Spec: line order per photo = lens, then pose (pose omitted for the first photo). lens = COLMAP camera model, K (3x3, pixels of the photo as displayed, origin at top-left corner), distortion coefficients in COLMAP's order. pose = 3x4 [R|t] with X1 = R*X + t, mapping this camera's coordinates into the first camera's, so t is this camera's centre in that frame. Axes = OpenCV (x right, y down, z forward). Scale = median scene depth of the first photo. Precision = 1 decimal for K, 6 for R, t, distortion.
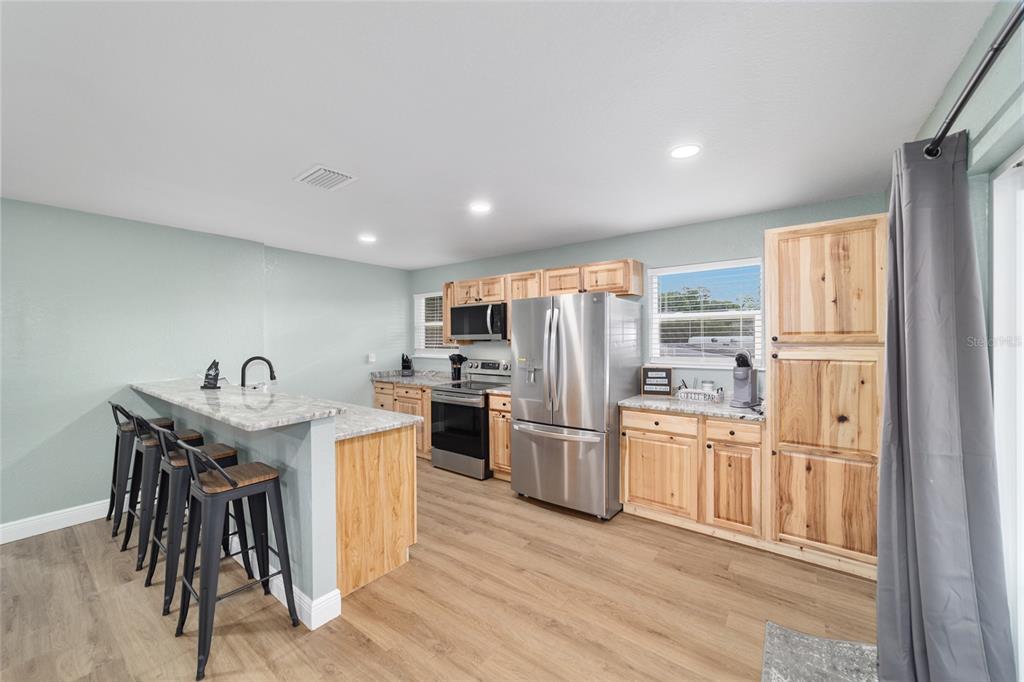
lens RADIAL K [[390.8, 0, 509.5], [0, 390.8, 339.5], [0, 0, 1]] dist [-0.020985, 0.009491]
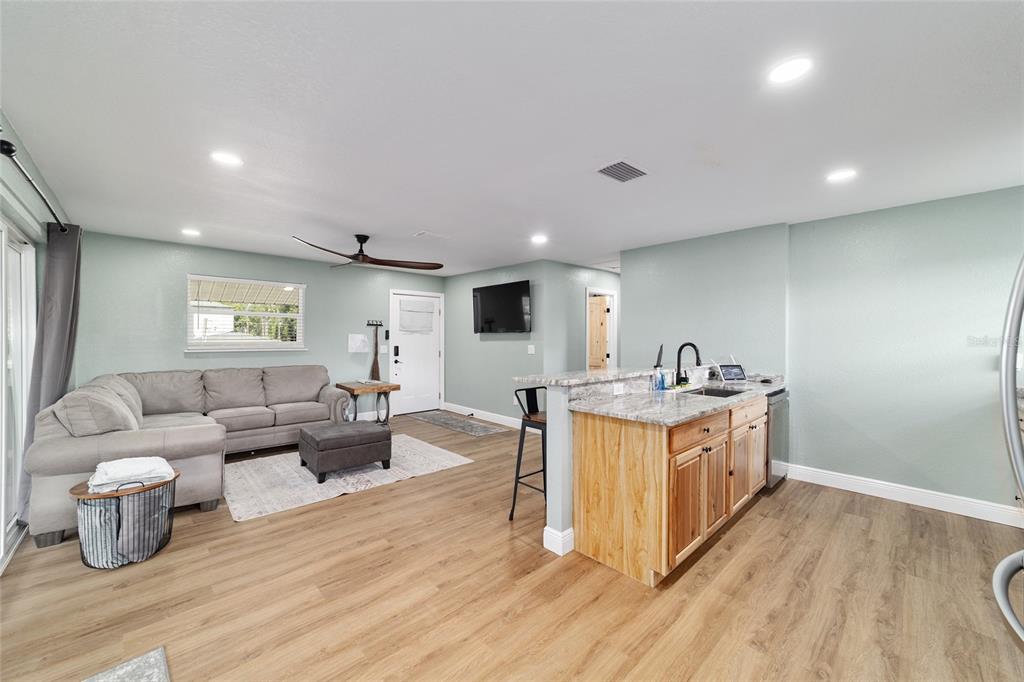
lens RADIAL K [[398.3, 0, 510.2], [0, 398.3, 338.9], [0, 0, 1]] dist [-0.024384, 0.008924]
pose [[-0.165895, 0.003457, -0.986137, 0.639309], [-0.006010, 0.999972, 0.004516, 0.038810], [0.986125, 0.006676, -0.165870, 0.864135]]
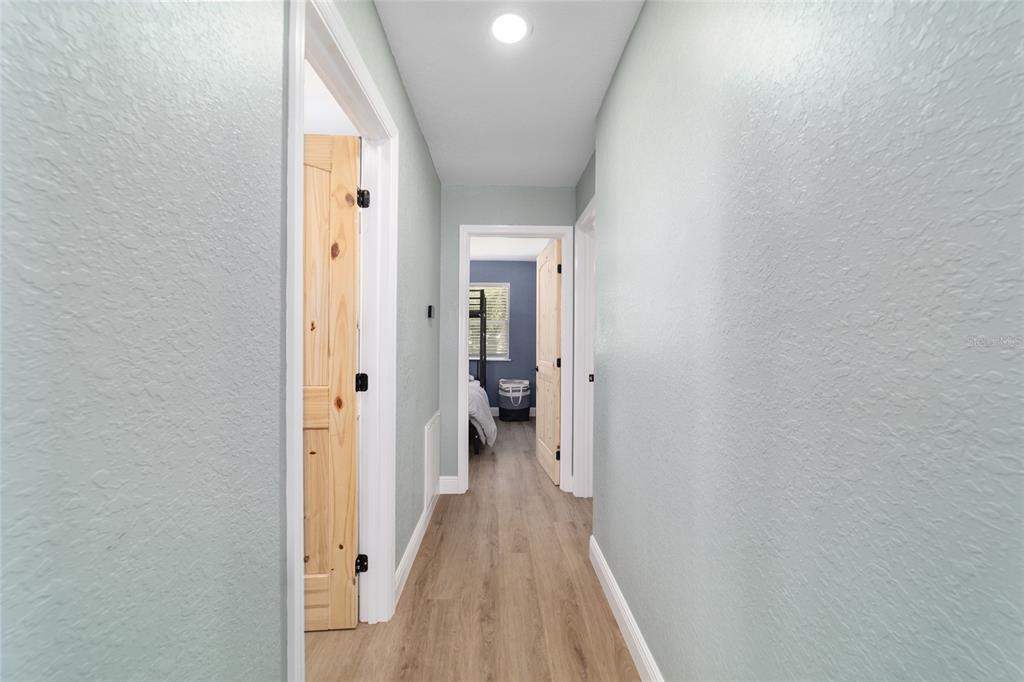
lens RADIAL K [[390.8, 0, 509.5], [0, 390.8, 339.5], [0, 0, 1]] dist [-0.020985, 0.009491]
pose [[0.624173, 0.006881, -0.781256, -1.535213], [-0.010781, 0.999942, 0.000193, 0.088629], [0.781212, 0.008302, 0.624210, 0.858299]]
